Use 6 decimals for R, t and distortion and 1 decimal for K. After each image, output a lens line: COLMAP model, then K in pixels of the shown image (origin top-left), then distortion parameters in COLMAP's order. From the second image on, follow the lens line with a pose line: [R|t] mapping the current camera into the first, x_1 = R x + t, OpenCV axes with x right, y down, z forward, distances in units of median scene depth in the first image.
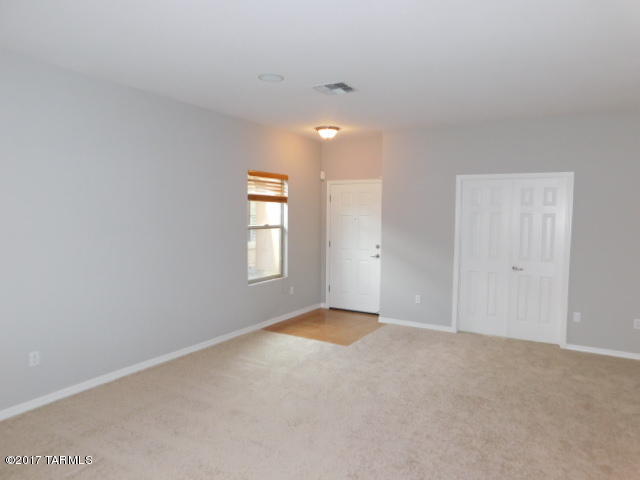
lens RADIAL K [[430.8, 0, 321.8], [0, 430.8, 240.3], [0, 0, 1]] dist [-0.051226, 0.051241]
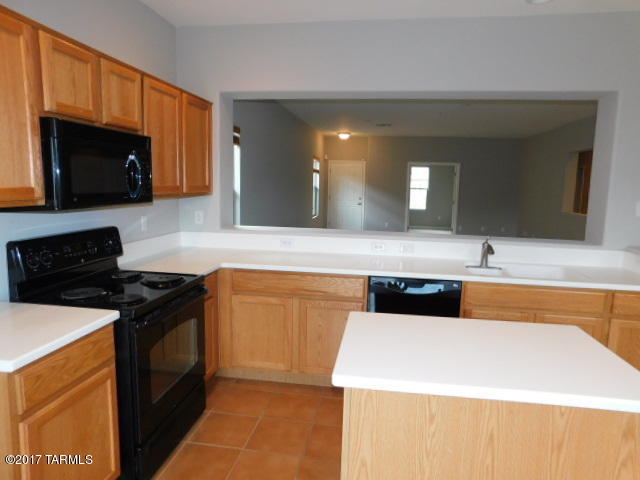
lens RADIAL K [[430.8, 0, 321.8], [0, 430.8, 240.3], [0, 0, 1]] dist [-0.051226, 0.051241]
pose [[0.928471, -0.038643, 0.369388, -0.732936], [0.009711, 0.996758, 0.079864, 0.046123], [-0.371277, -0.070565, 0.925837, -0.661865]]
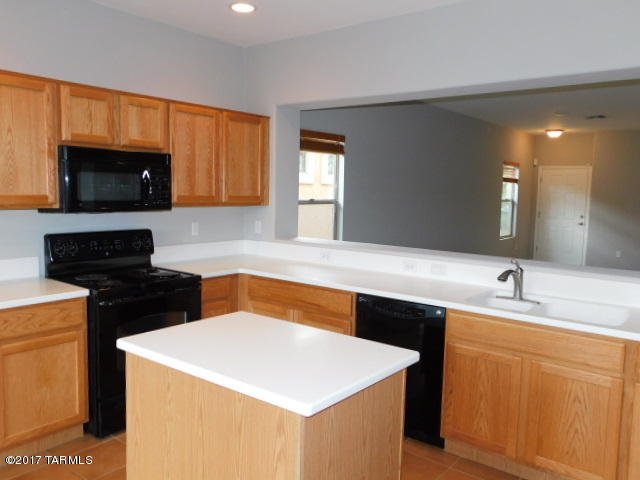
lens RADIAL K [[534.2, 0, 320.0], [0, 534.2, 240.0], [0, 0, 1]] dist [0.005229, -0.001456]
pose [[0.990392, 0.025565, -0.135902, -0.471824], [-0.021244, 0.999225, 0.033147, 0.052036], [0.136644, -0.029941, 0.990168, -0.795086]]
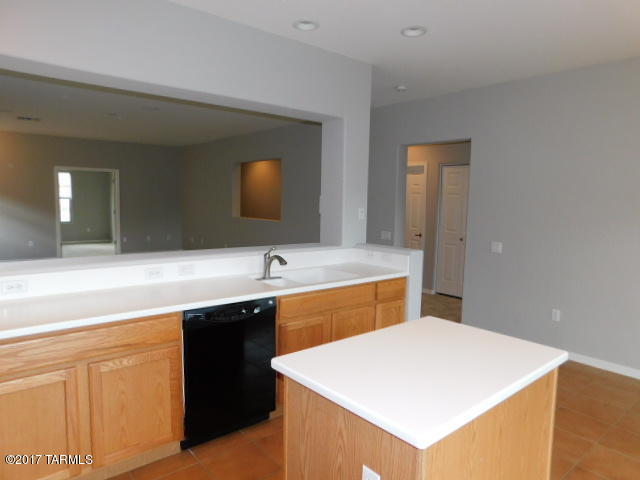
lens RADIAL K [[430.8, 0, 321.8], [0, 430.8, 240.3], [0, 0, 1]] dist [-0.051226, 0.051241]
pose [[0.338870, -0.098512, 0.935662, -0.819608], [0.044122, 0.995073, 0.088787, 0.032992], [-0.939798, 0.011196, 0.341547, -0.490688]]
